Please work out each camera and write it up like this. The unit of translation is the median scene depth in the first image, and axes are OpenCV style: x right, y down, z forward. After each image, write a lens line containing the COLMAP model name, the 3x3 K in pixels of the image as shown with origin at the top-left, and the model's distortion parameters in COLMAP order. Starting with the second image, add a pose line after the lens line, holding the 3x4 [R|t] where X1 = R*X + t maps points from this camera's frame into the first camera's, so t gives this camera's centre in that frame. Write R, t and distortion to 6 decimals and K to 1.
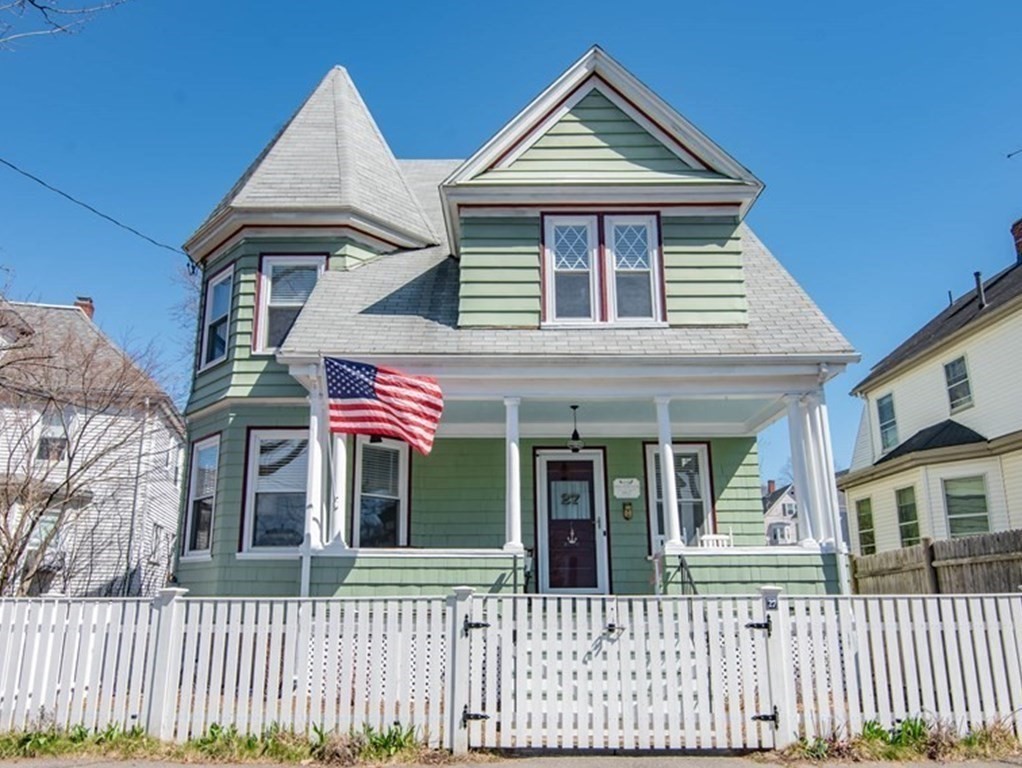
lens RADIAL K [[730.6, 0, 535.5], [0, 730.6, 416.1], [0, 0, 1]] dist [-0.011182, -0.000120]
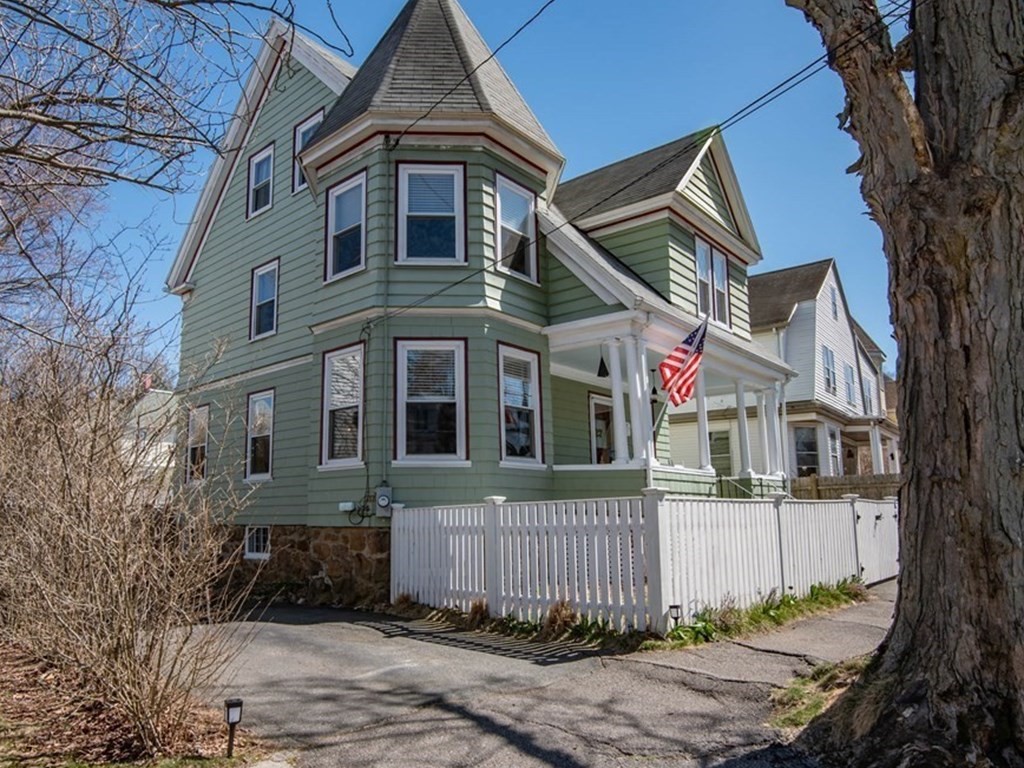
lens RADIAL K [[663.9, 0, 508.0], [0, 663.9, 394.6], [0, 0, 1]] dist [0.003018, -0.000305]
pose [[0.659224, 0.126552, 0.741221, -1.082723], [-0.172213, 0.984945, -0.015002, 0.102497], [-0.731961, -0.117759, 0.671093, 0.356927]]
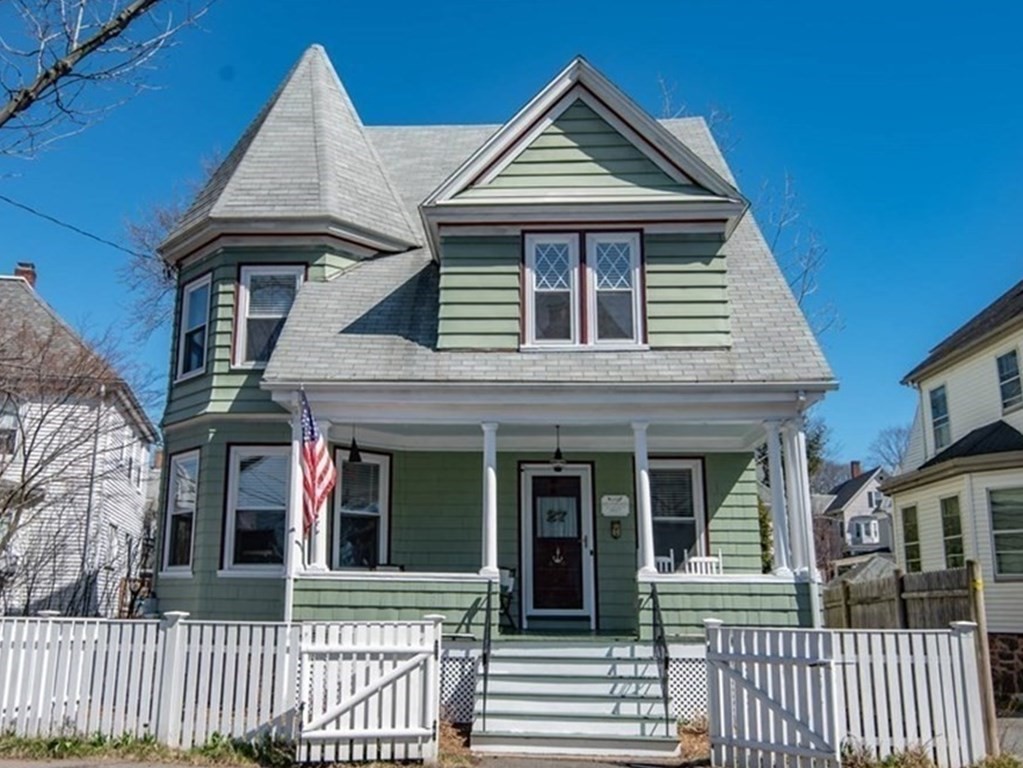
lens RADIAL K [[939.1, 0, 510.2], [0, 939.1, 380.7], [0, 0, 1]] dist [-0.000188, 0.000000]
pose [[0.998722, 0.003612, -0.050411, 0.054281], [-0.003095, 0.999942, 0.010327, -0.085518], [0.050445, -0.010158, 0.998675, -0.259382]]
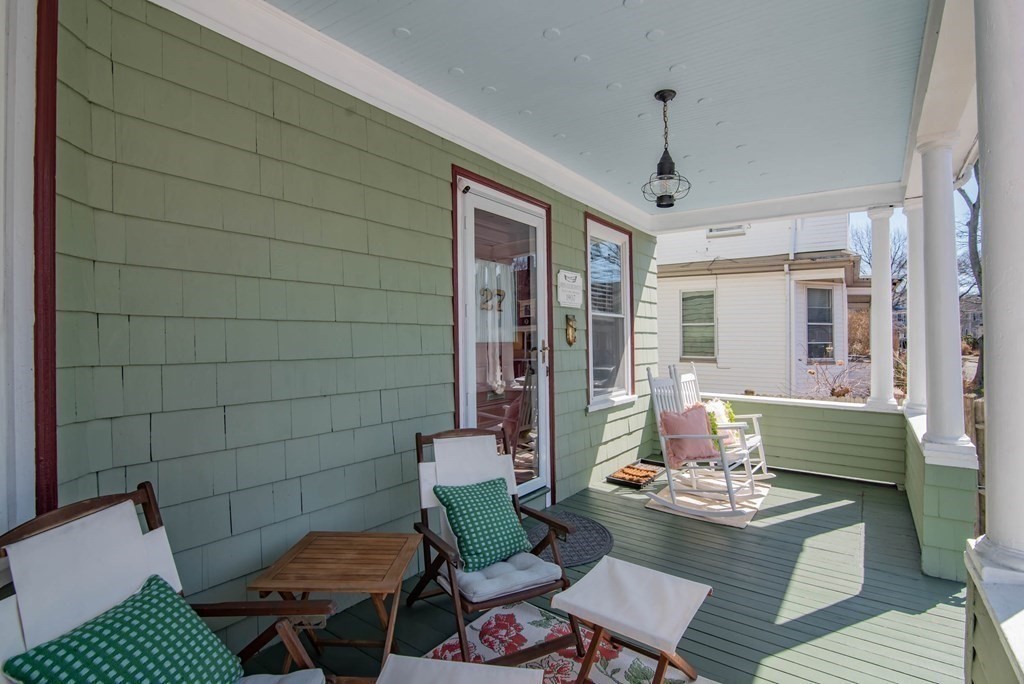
lens RADIAL K [[501.9, 0, 516.1], [0, 501.9, 338.5], [0, 0, 1]] dist [-0.002118, -0.000101]
pose [[0.620084, 0.014973, 0.784393, -0.222906], [-0.198703, 0.970216, 0.138560, 0.100789], [-0.758955, -0.241780, 0.604590, 0.879934]]
